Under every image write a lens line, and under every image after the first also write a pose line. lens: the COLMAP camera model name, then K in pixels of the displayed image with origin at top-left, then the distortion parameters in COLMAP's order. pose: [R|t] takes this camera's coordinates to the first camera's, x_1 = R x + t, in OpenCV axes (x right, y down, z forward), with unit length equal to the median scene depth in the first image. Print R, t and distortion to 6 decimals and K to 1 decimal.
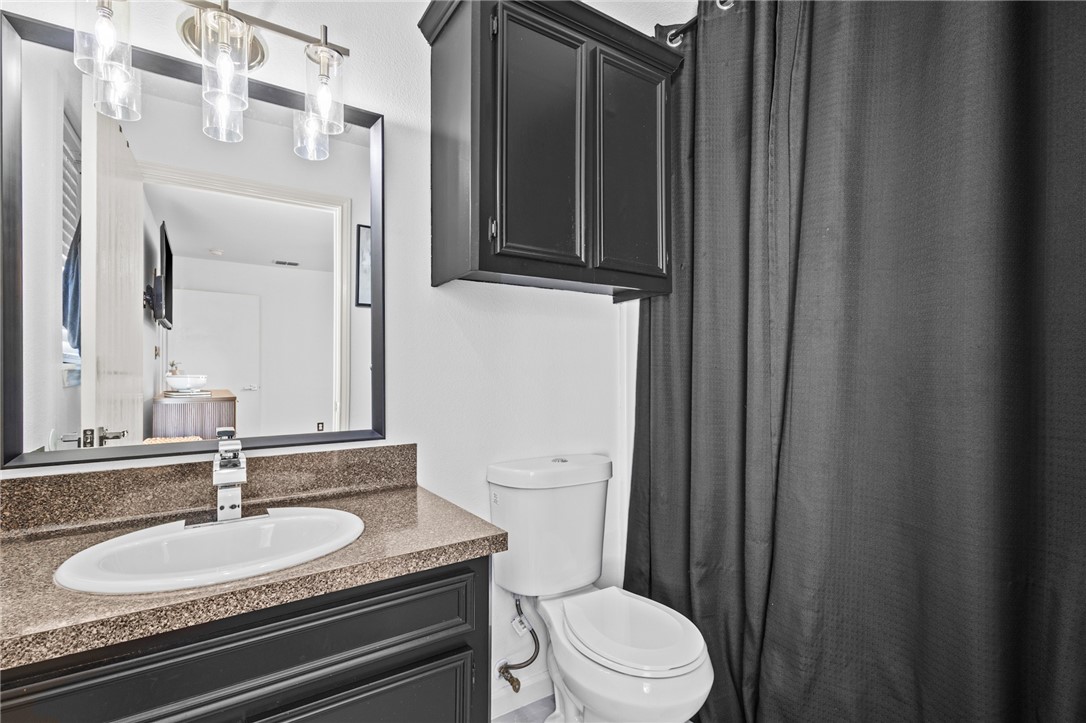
lens RADIAL K [[507.1, 0, 541.9], [0, 507.1, 360.9], [0, 0, 1]] dist [0.002141, -0.000325]
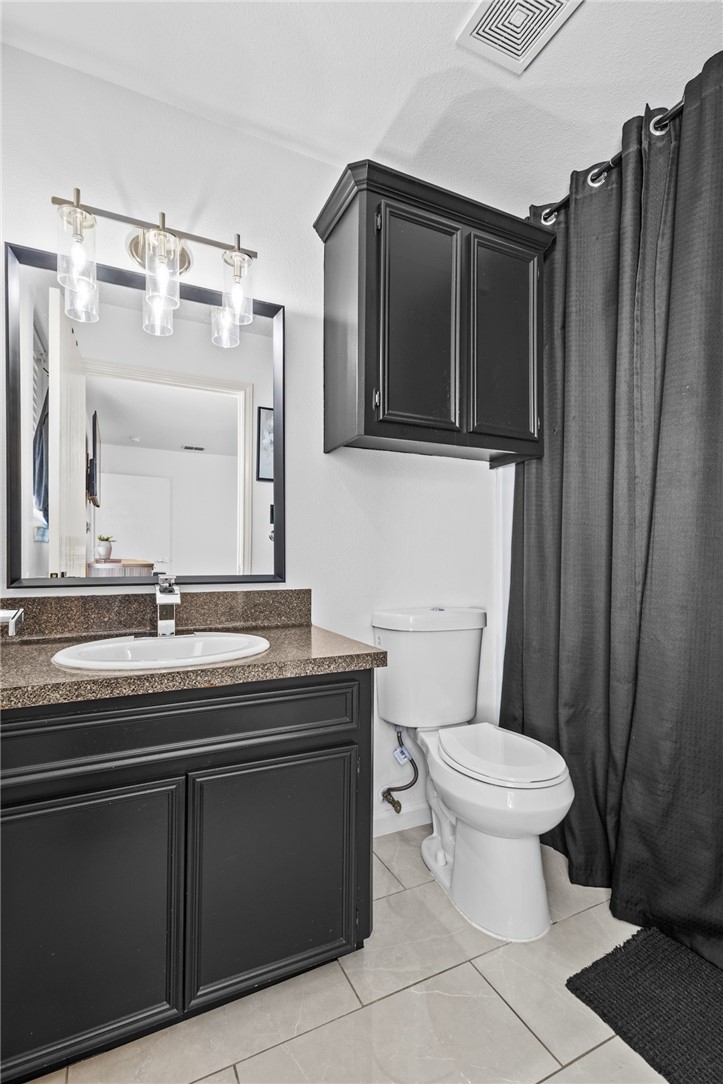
lens RADIAL K [[506.2, 0, 363.3], [0, 506.2, 548.3], [0, 0, 1]] dist [0.002141, -0.000325]
pose [[0.991112, 0.002090, -0.133015, 0.025344], [-0.001605, 0.999992, 0.003750, 0.069984], [0.133022, -0.003503, 0.991107, -0.135270]]
